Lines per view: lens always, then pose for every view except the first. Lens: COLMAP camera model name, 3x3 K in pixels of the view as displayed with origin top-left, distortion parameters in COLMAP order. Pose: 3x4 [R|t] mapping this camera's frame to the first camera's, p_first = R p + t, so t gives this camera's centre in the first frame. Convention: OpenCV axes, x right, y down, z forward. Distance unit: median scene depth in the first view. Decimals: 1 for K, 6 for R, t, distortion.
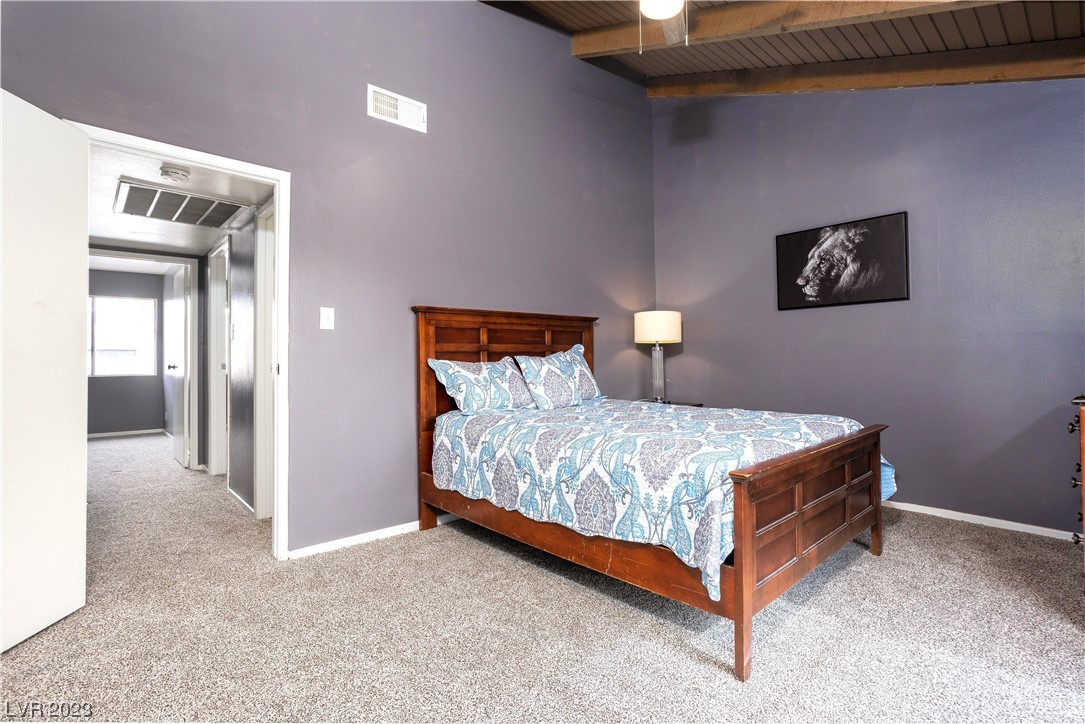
lens RADIAL K [[532.1, 0, 544.4], [0, 532.1, 357.1], [0, 0, 1]] dist [0.031982, 0.001954]
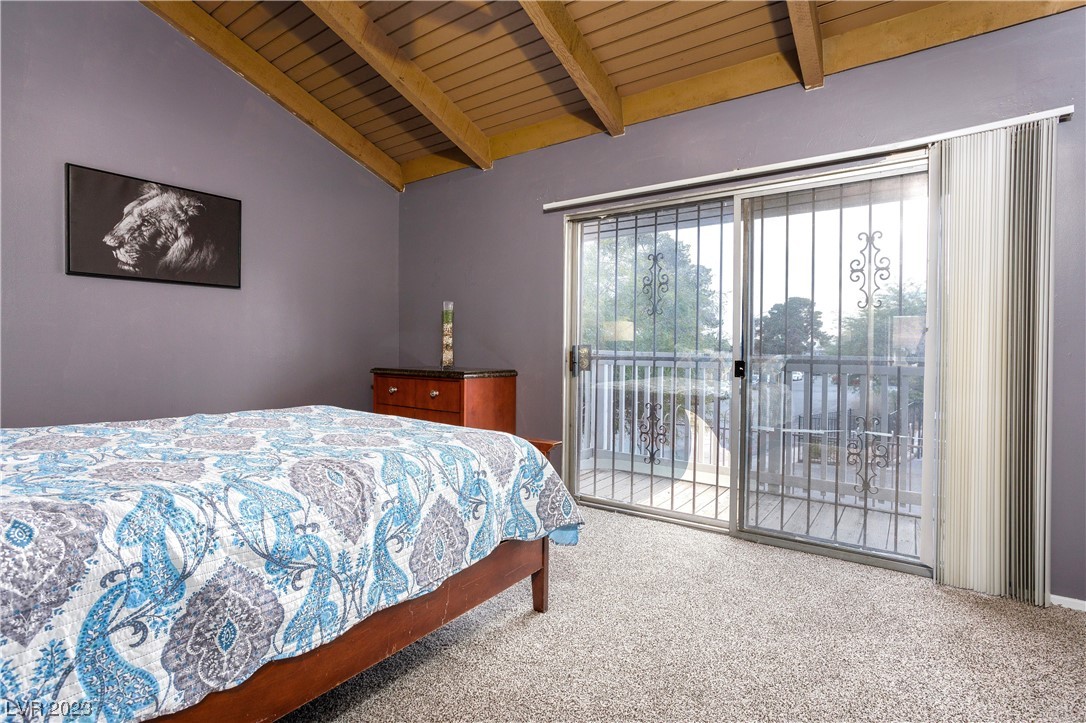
lens RADIAL K [[532.6, 0, 544.9], [0, 532.6, 355.5], [0, 0, 1]] dist [0.031982, 0.001954]
pose [[-0.183321, -0.006270, 0.983033, -0.396780], [-0.013889, 0.999896, 0.003788, 0.005790], [-0.982955, -0.012959, -0.183389, 0.590764]]
